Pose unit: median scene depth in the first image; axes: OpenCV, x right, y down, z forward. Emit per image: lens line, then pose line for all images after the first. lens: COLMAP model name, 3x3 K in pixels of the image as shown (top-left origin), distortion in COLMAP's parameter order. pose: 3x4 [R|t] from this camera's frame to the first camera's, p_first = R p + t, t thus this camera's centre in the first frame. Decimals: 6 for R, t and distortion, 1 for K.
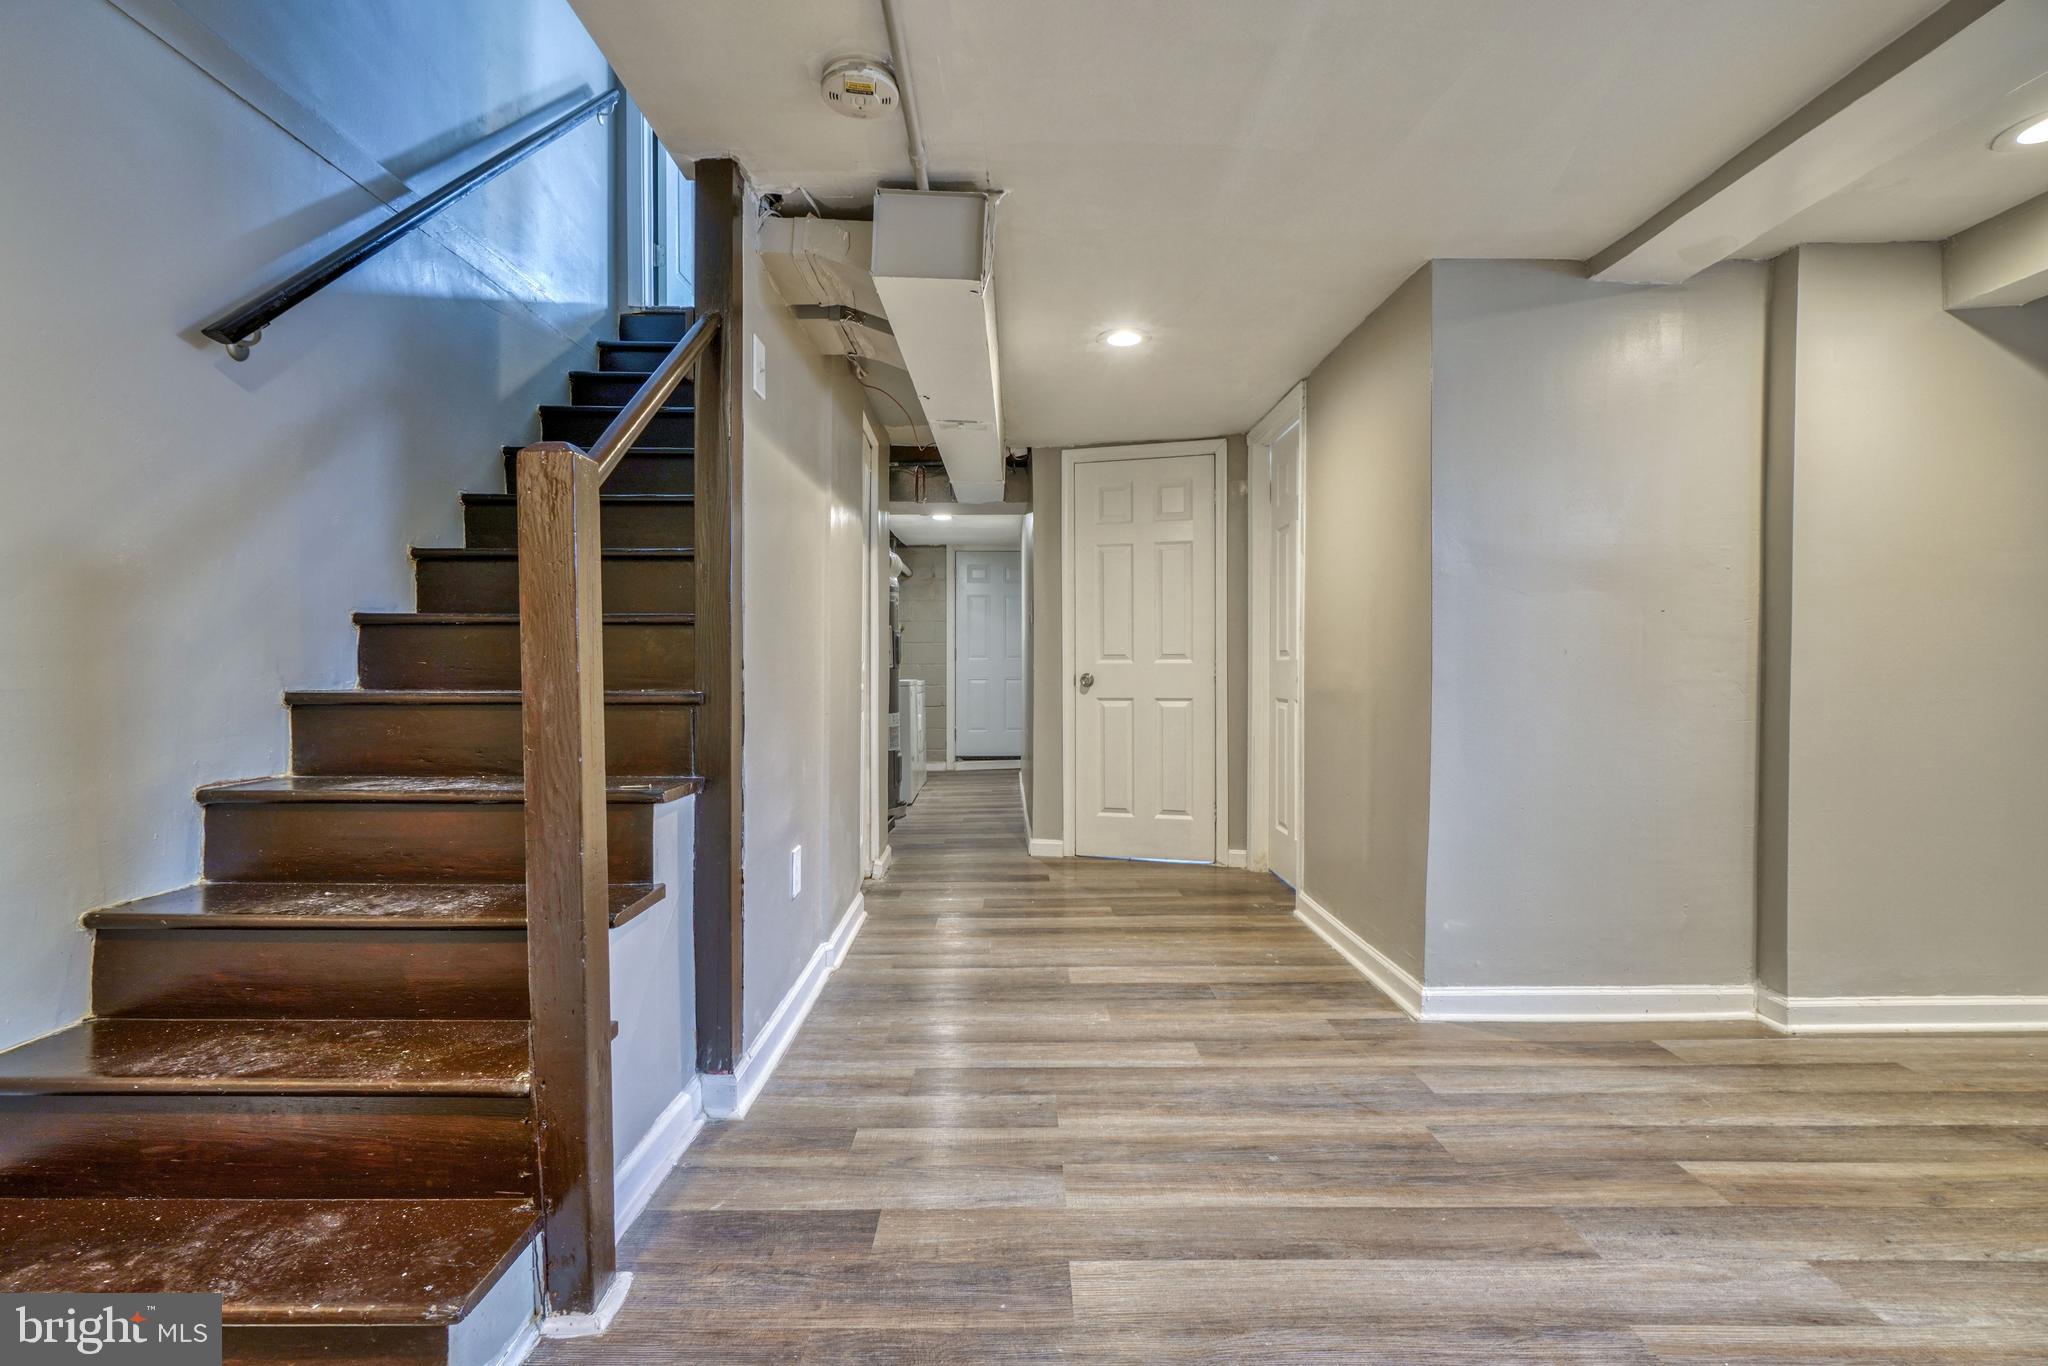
lens RADIAL K [[910.8, 0, 1011.7], [0, 910.8, 677.4], [0, 0, 1]] dist [-0.011210, 0.004391]
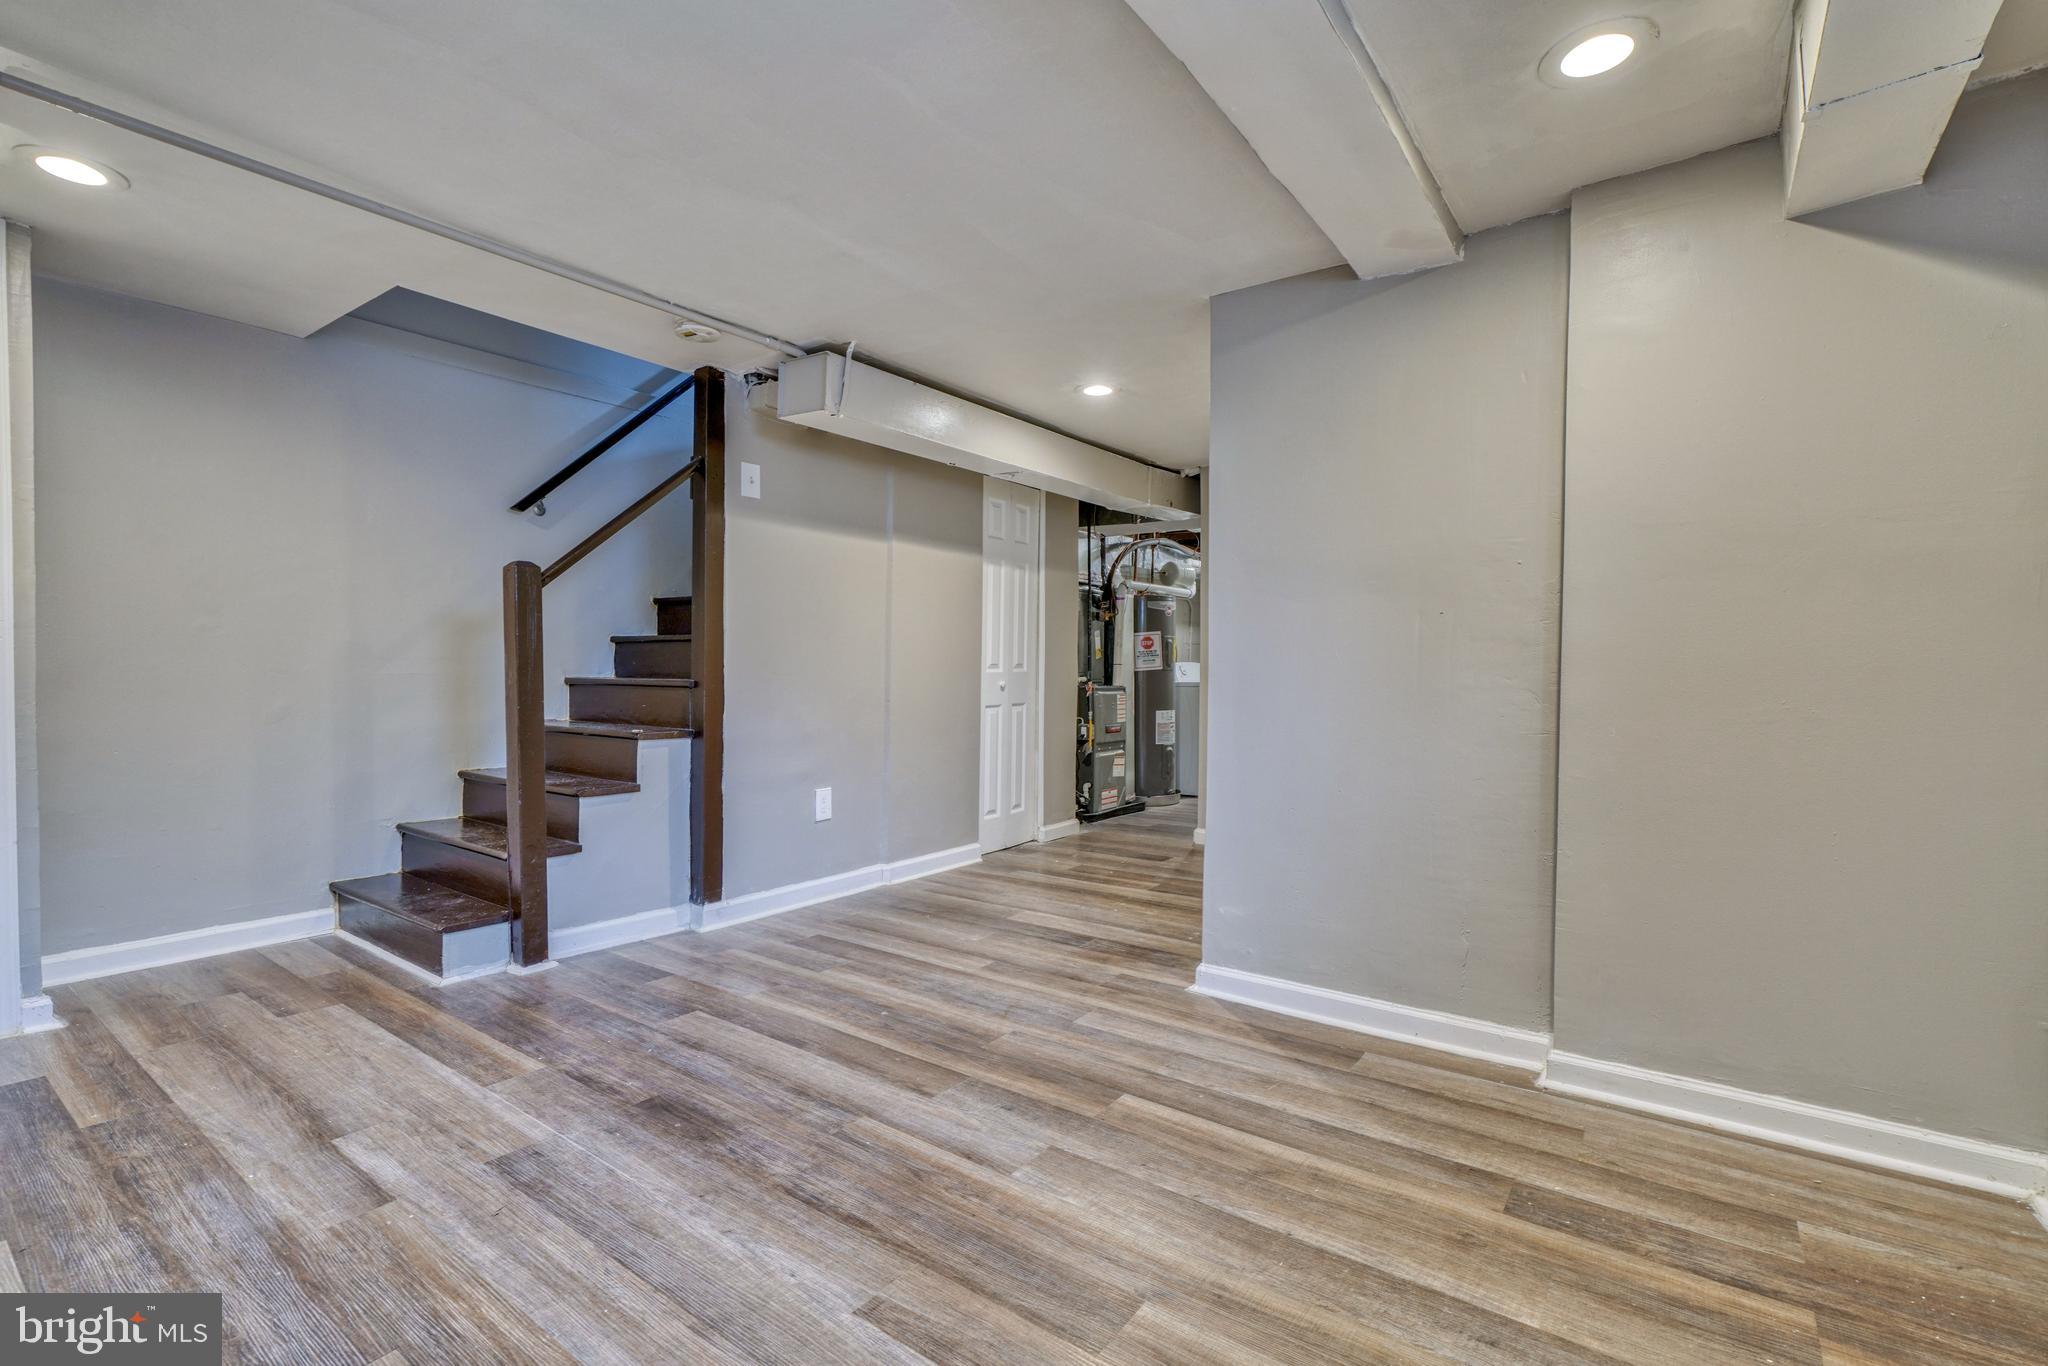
lens RADIAL K [[910.8, 0, 991.1], [0, 910.8, 686.0], [0, 0, 1]] dist [-0.011210, 0.004391]
pose [[0.802507, 0.018878, -0.596344, 1.029417], [-0.015396, 0.999822, 0.010932, -0.001426], [0.596444, 0.000408, 0.802655, -0.037533]]
